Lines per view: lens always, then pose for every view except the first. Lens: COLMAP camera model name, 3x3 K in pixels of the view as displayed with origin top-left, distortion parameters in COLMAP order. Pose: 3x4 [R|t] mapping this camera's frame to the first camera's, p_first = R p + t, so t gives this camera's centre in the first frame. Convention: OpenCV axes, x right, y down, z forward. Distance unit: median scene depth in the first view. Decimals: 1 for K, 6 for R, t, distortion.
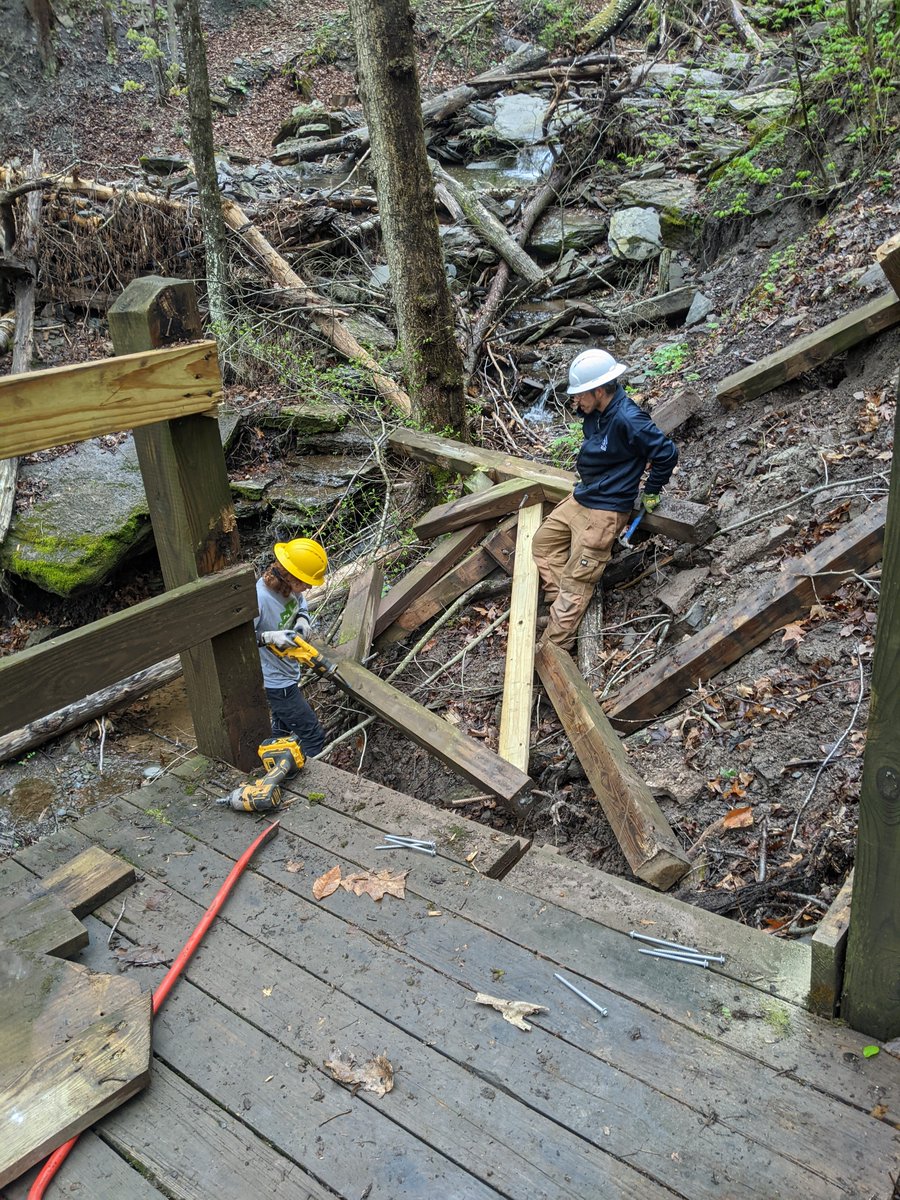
lens RADIAL K [[1059.0, 0, 486.9], [0, 1059.0, 603.5], [0, 0, 1]] dist [0.078733, -0.141948]
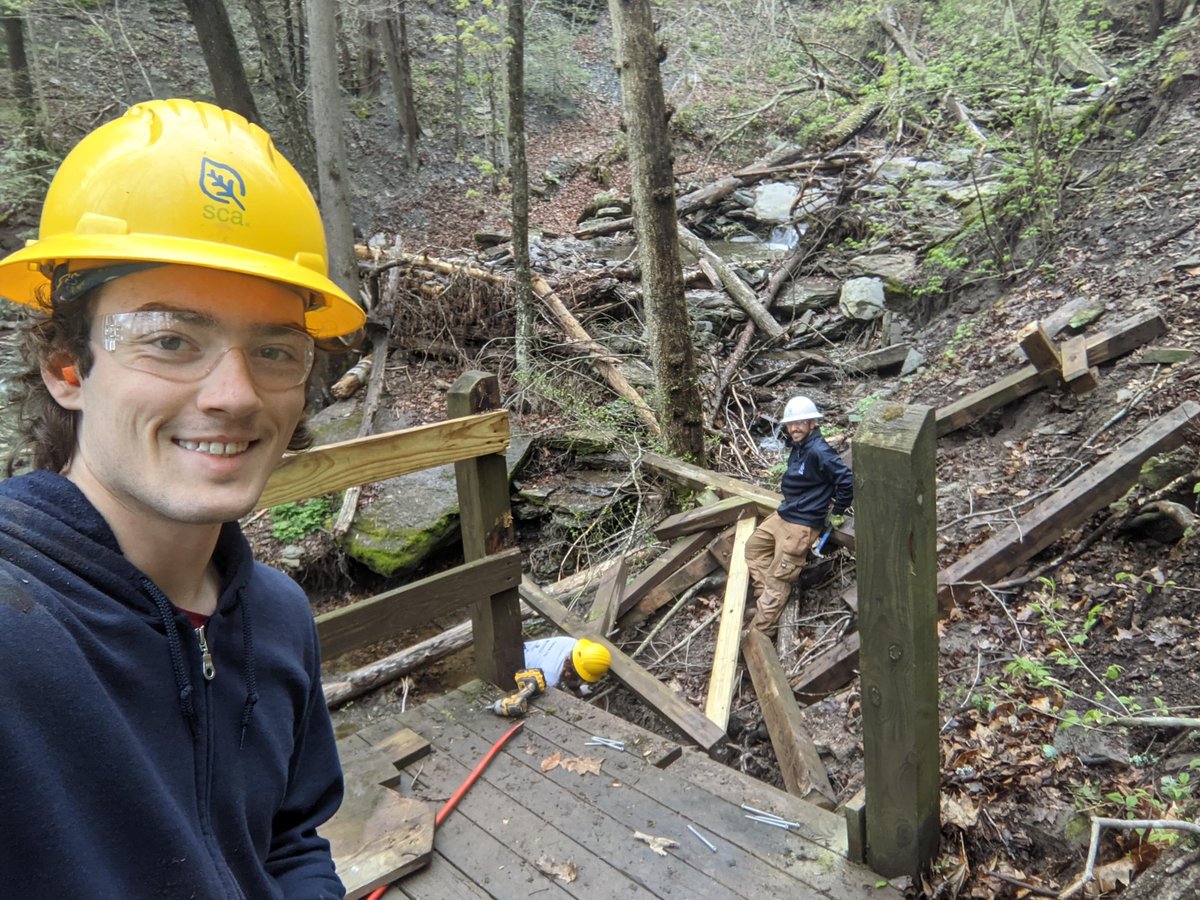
lens RADIAL K [[1001.4, 0, 595.6], [0, 1001.4, 406.0], [0, 0, 1]] dist [0.124987, -0.254320]
pose [[0.984979, 0.023847, -0.171020, 0.057438], [-0.057145, 0.979627, -0.192523, 0.015019], [0.162944, 0.199404, 0.966275, -0.188951]]
